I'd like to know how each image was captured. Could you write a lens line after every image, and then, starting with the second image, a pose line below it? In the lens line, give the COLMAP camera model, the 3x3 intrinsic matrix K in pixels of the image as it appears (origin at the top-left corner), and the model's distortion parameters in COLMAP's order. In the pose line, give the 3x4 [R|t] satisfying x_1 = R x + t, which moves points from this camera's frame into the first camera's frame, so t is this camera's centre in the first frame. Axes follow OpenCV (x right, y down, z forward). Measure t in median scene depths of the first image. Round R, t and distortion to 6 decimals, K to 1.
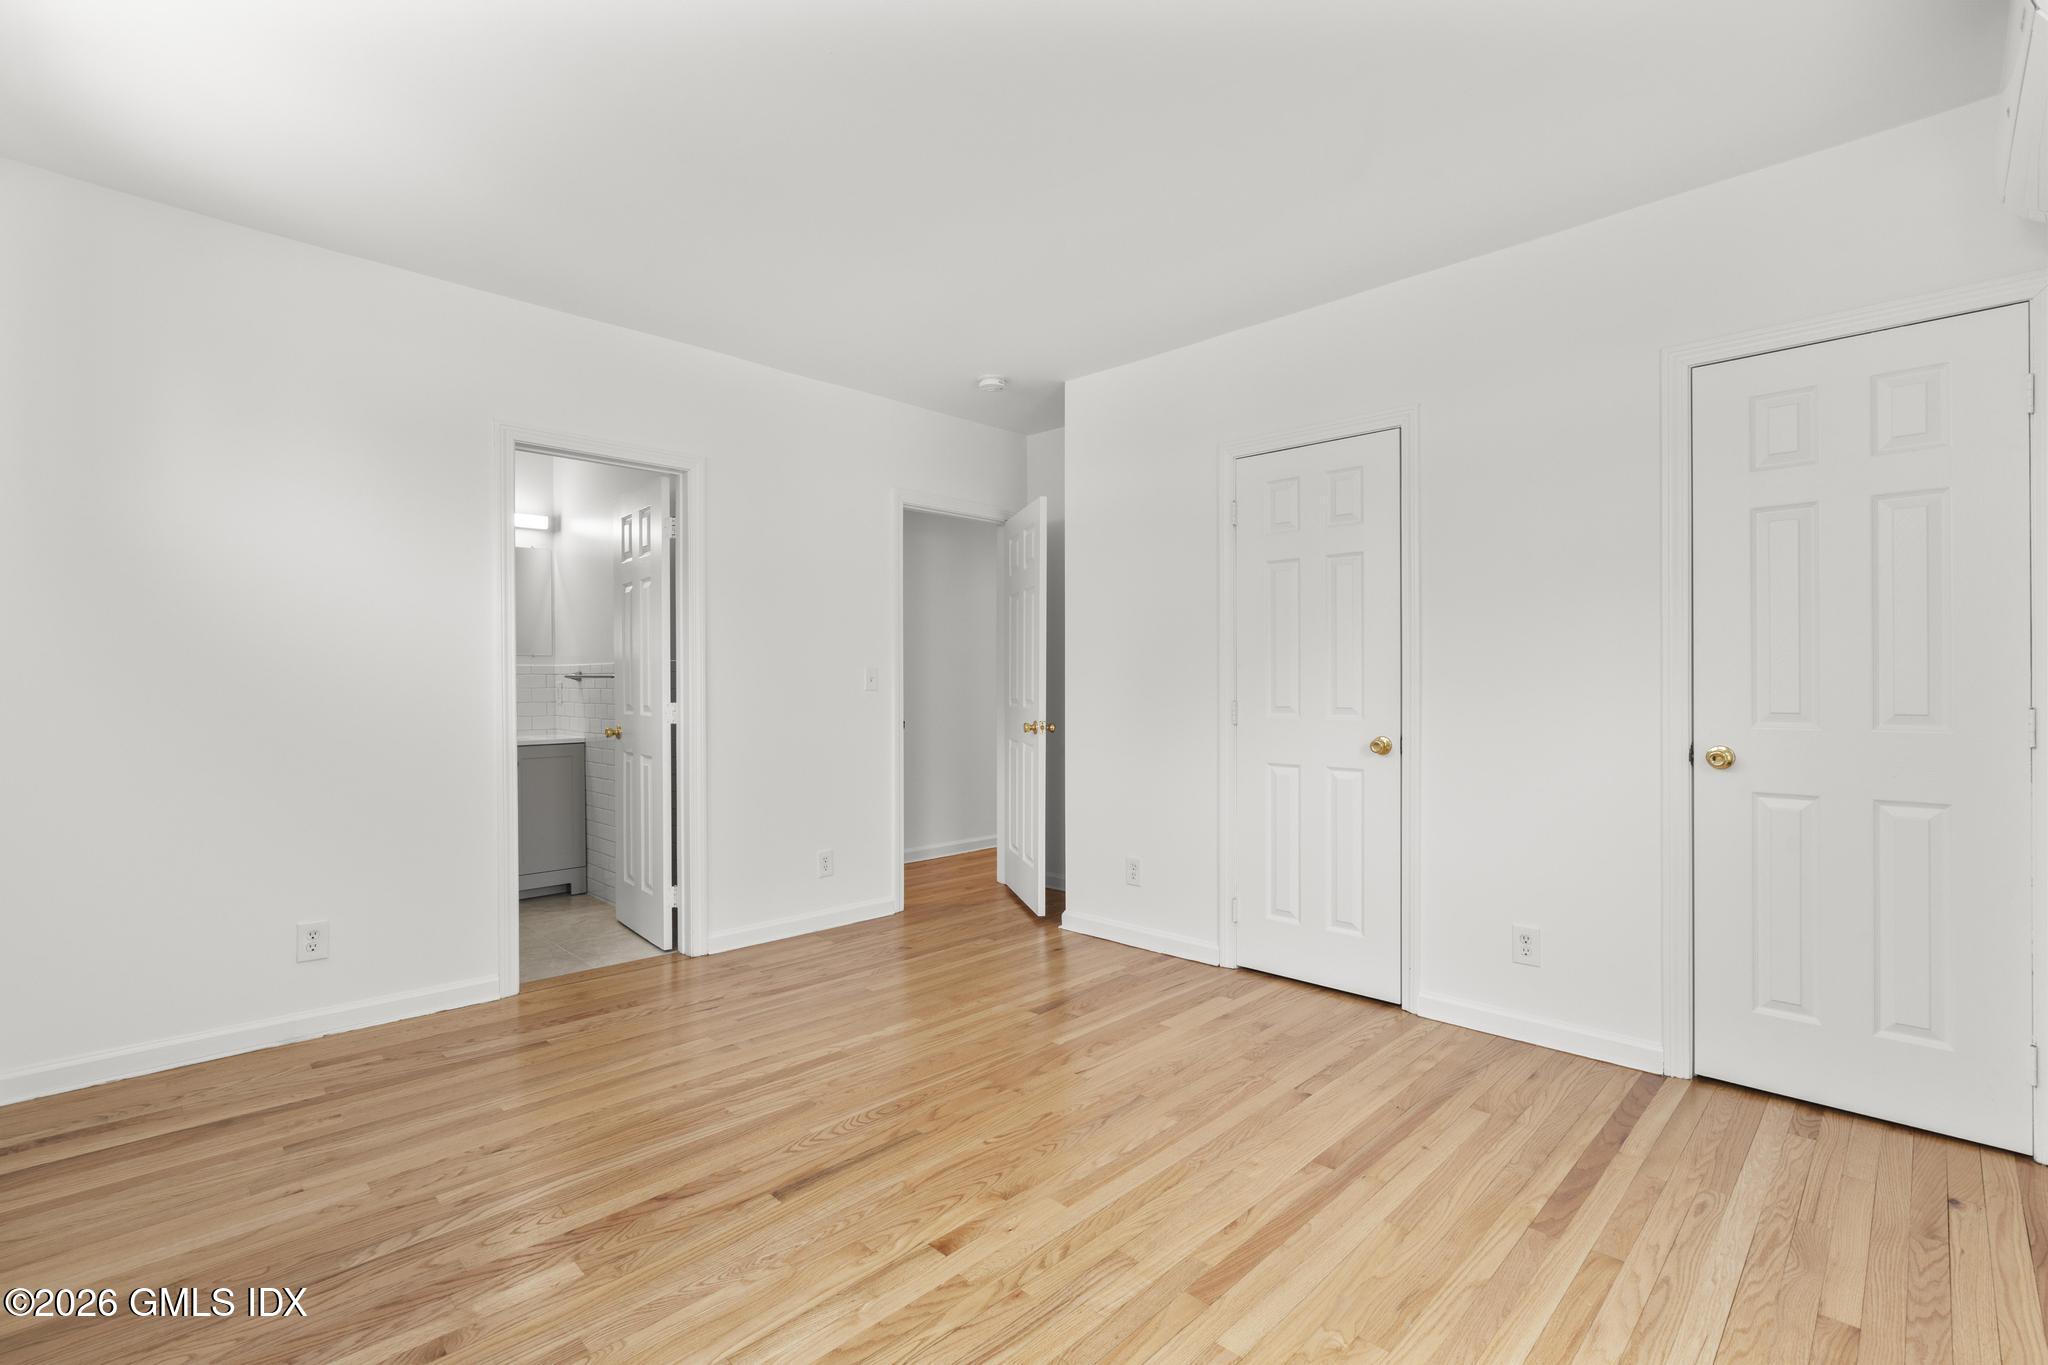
lens RADIAL K [[920.1, 0, 1024.0], [0, 920.1, 682.5], [0, 0, 1]] dist [0.000071, 0.000880]
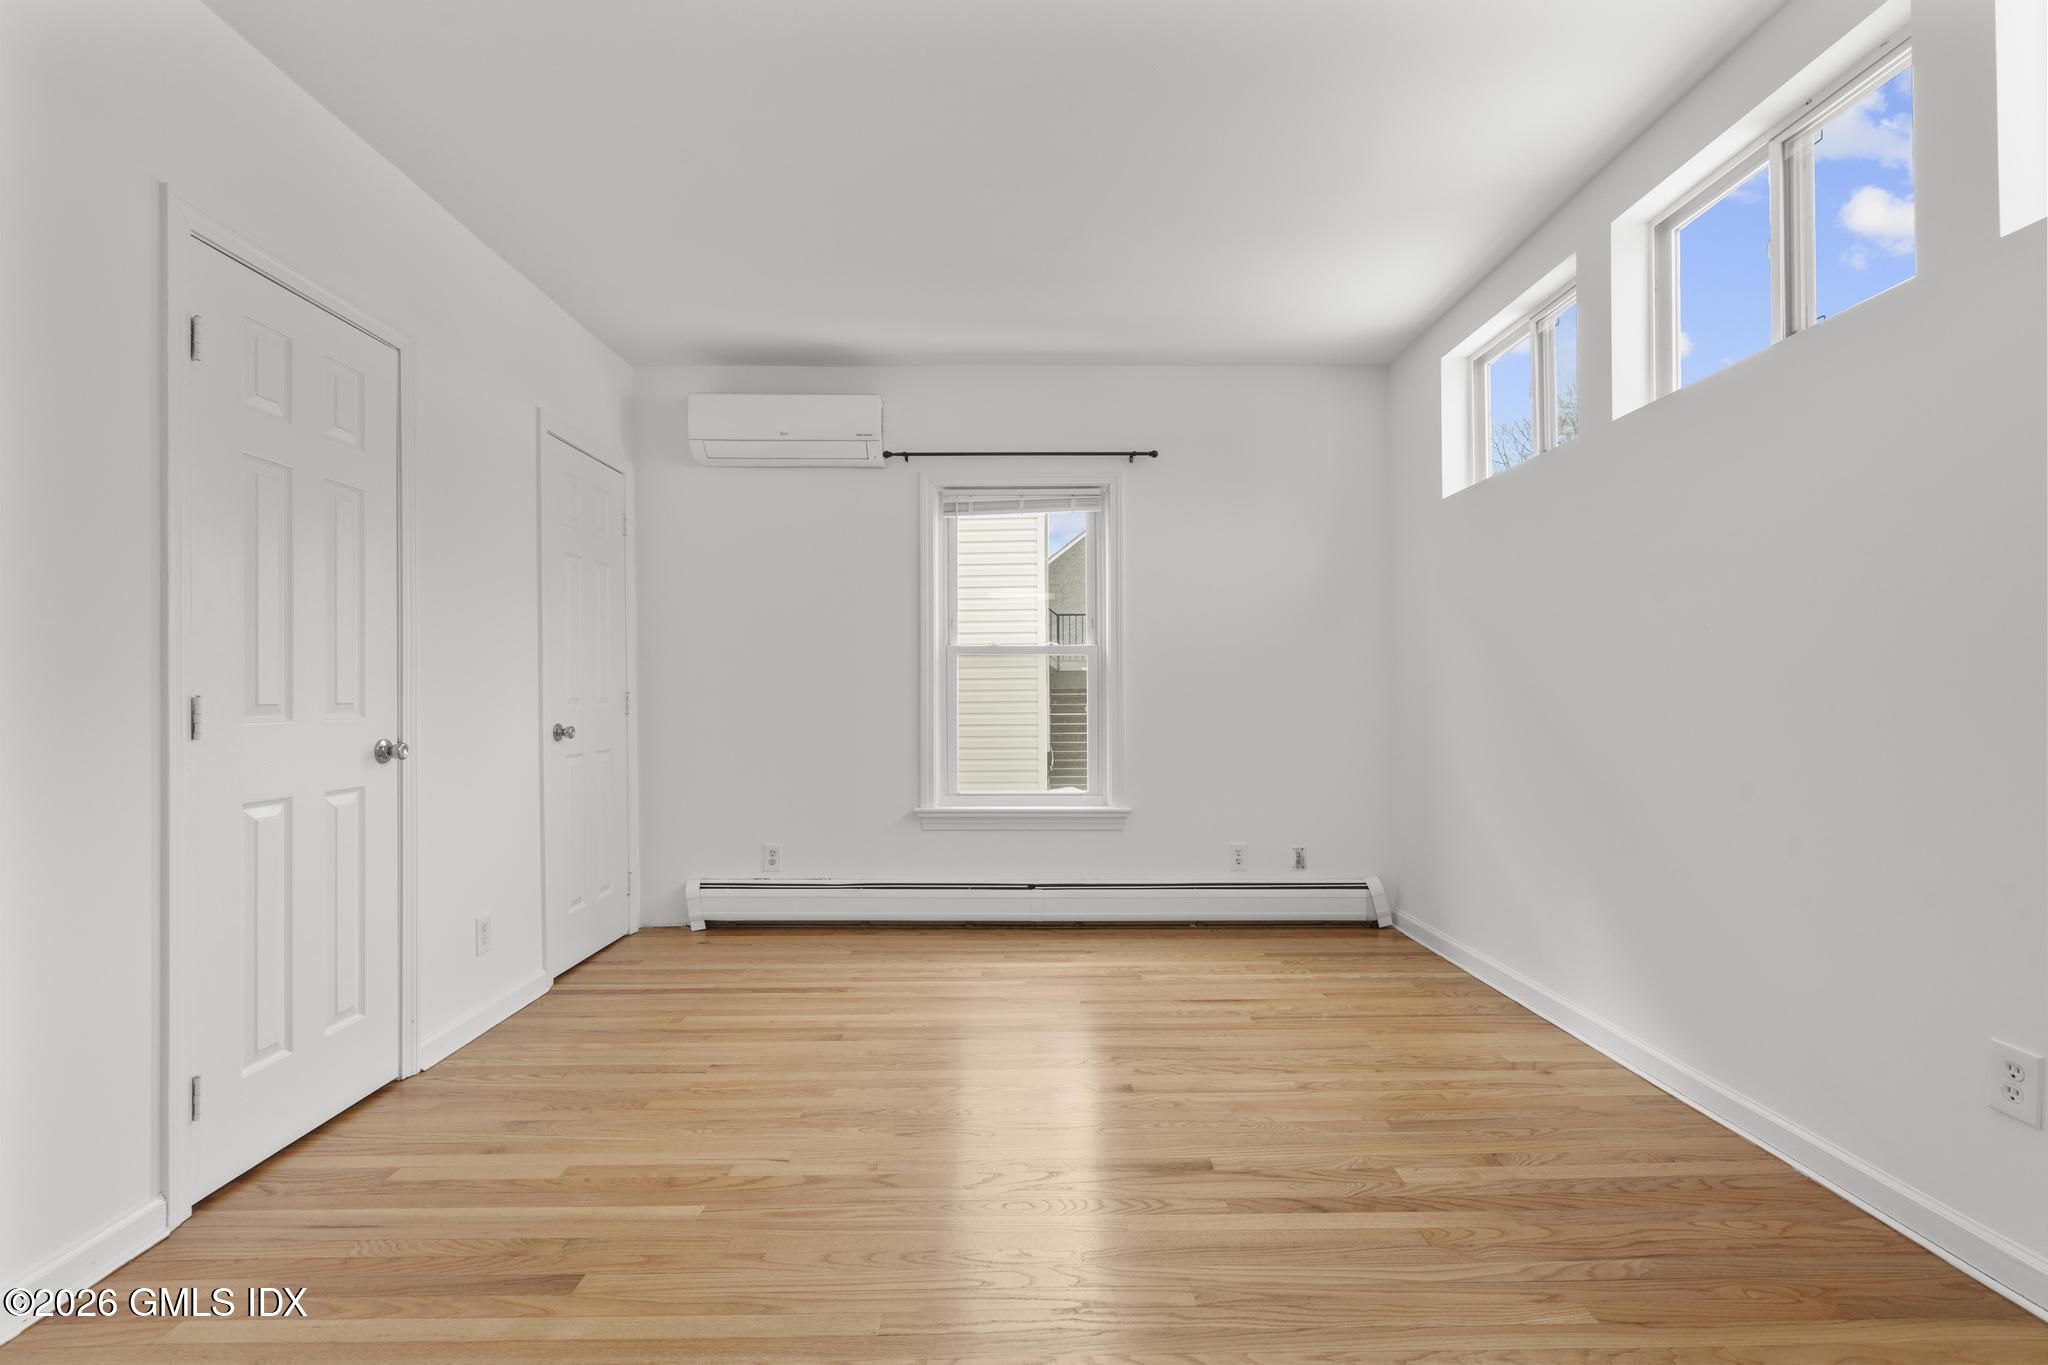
lens RADIAL K [[920.1, 0, 1024.0], [0, 920.1, 682.5], [0, 0, 1]] dist [0.000071, 0.000880]
pose [[-0.705798, 0.018162, 0.708181, -0.714031], [0.011278, 0.999833, -0.014401, 0.038083], [-0.708324, -0.002177, -0.705884, 1.564986]]
